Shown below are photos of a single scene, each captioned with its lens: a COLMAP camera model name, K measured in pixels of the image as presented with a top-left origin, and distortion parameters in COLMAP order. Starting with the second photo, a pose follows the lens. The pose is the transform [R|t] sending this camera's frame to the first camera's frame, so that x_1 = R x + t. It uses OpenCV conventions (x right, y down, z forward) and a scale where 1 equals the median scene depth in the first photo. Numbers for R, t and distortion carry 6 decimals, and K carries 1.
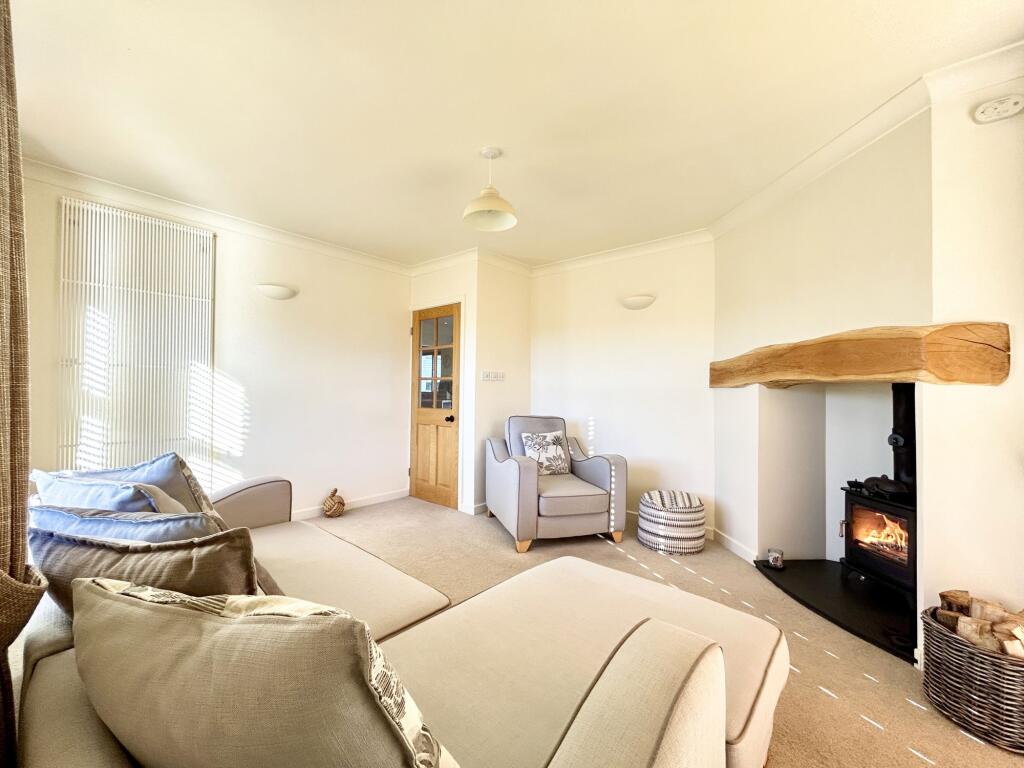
lens RADIAL K [[415.9, 0, 508.4], [0, 415.9, 383.2], [0, 0, 1]] dist [-0.000653, -0.000157]
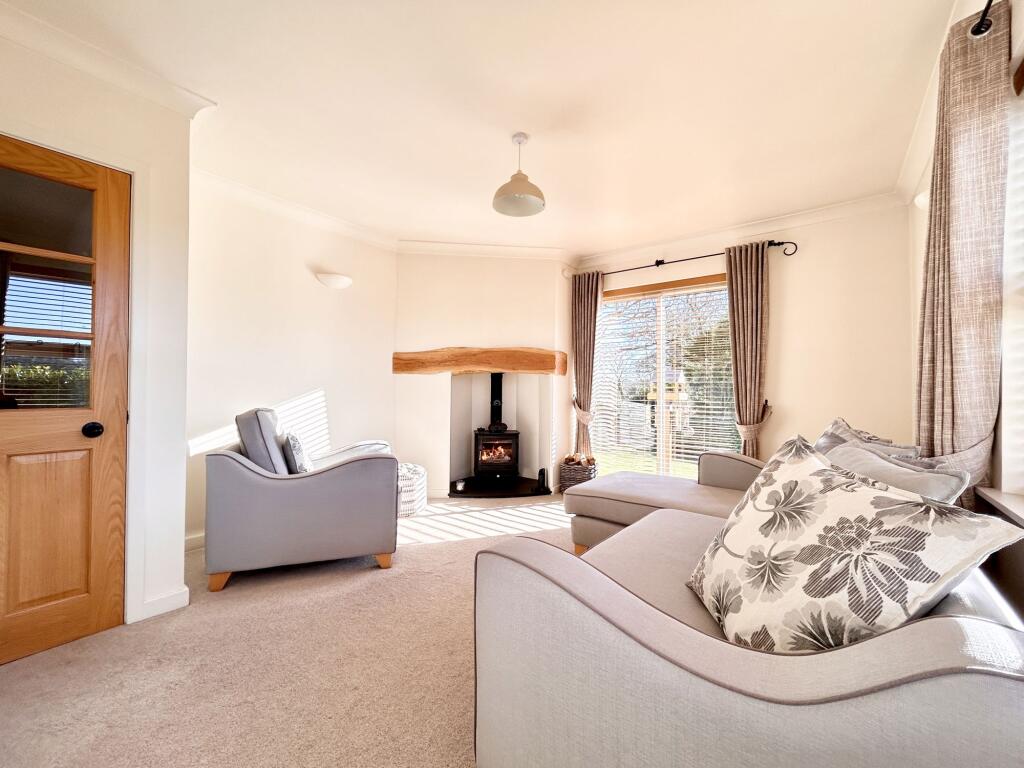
lens RADIAL K [[415.9, 0, 508.4], [0, 415.9, 383.2], [0, 0, 1]] dist [-0.000653, -0.000157]
pose [[-0.043254, 0.002296, 0.999061, -0.720452], [-0.024186, 0.999702, -0.003345, 0.034245], [-0.998771, -0.024308, -0.043186, 0.721409]]
